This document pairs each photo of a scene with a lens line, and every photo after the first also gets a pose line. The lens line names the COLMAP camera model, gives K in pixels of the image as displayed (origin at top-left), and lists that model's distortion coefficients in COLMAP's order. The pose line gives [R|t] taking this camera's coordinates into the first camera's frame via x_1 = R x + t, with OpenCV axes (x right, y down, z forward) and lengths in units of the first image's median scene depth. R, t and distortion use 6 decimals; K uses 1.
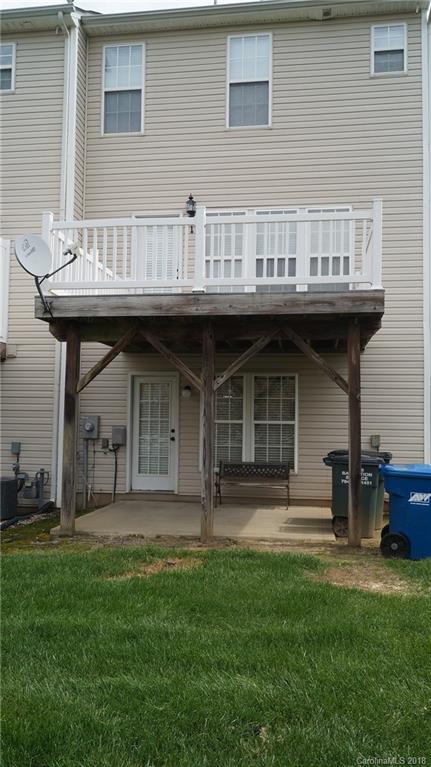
lens RADIAL K [[656.9, 0, 218.4], [0, 656.9, 383.5], [0, 0, 1]] dist [0.003932, -0.000021]
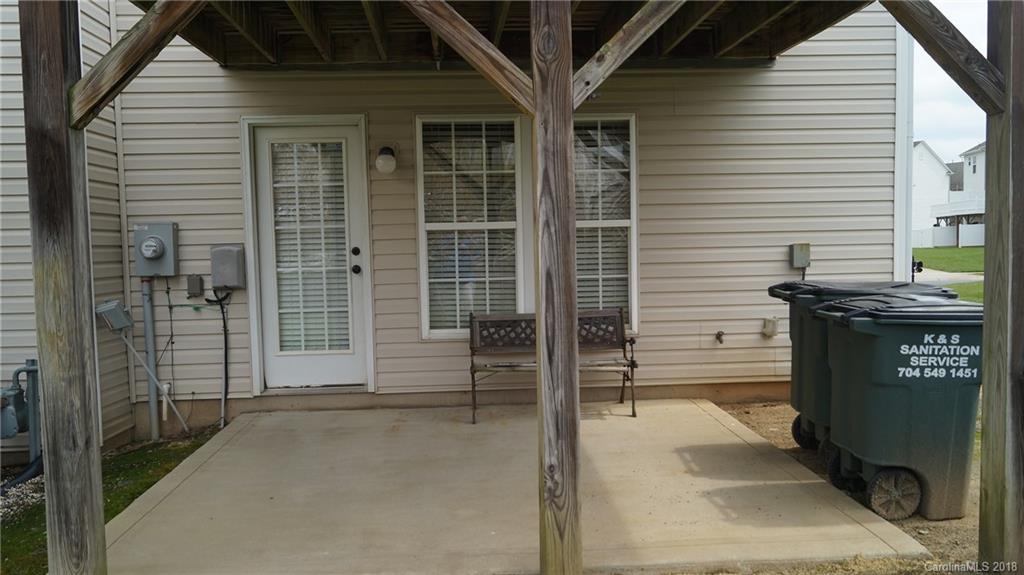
lens RADIAL K [[779.5, 0, 507.4], [0, 779.5, 290.3], [0, 0, 1]] dist [-0.007089, 0.015653]
pose [[0.977430, -0.047629, 0.205819, -0.079060], [0.021264, 0.991487, 0.128458, 0.033090], [-0.210185, -0.121182, 0.970122, 0.469122]]
